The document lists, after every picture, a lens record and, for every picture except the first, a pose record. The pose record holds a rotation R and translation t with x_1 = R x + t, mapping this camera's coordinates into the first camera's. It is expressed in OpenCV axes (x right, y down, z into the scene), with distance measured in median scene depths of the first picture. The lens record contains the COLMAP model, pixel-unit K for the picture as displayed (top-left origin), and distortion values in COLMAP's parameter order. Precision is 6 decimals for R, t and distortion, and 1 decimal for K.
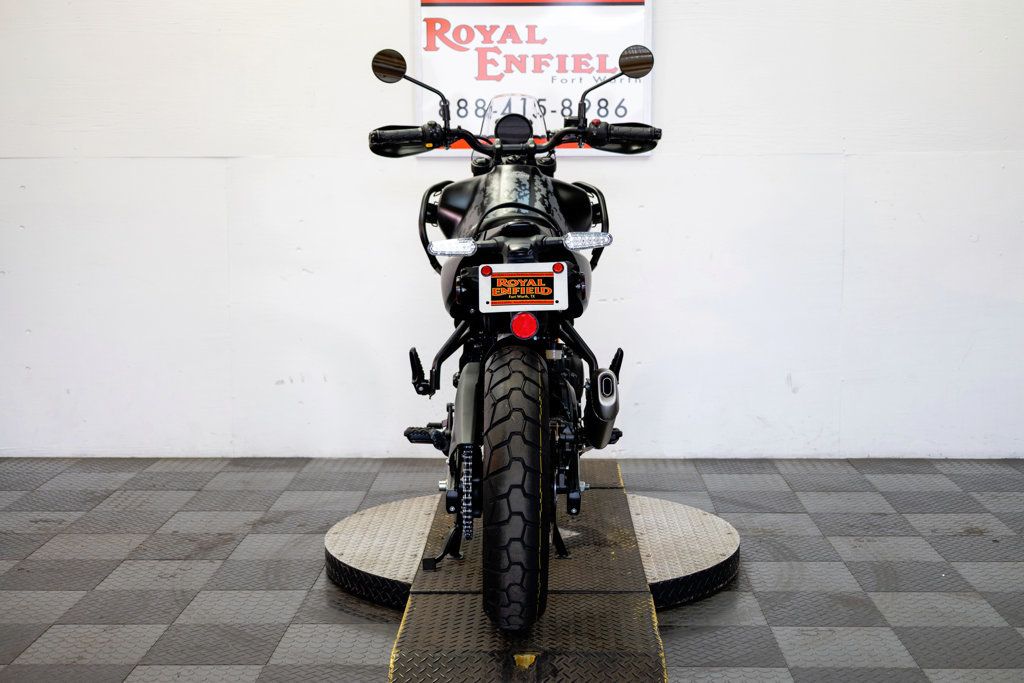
lens RADIAL K [[1456.4, 0, 512.0], [0, 1456.4, 341.5], [0, 0, 1]] dist [0.027730, -0.036142]
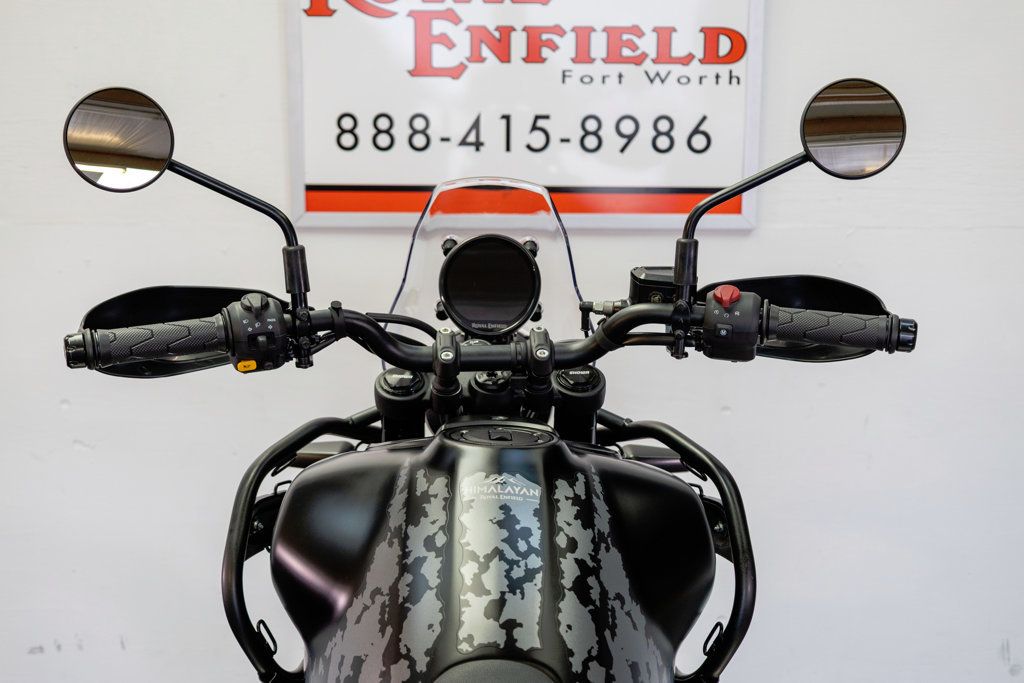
lens RADIAL K [[1456.4, 0, 512.0], [0, 1456.4, 341.5], [0, 0, 1]] dist [0.027730, -0.036142]
pose [[0.999684, 0.003853, 0.024850, -0.001970], [-0.005655, 0.997328, 0.072837, -0.126201], [-0.024503, -0.072954, 0.997034, 0.498530]]
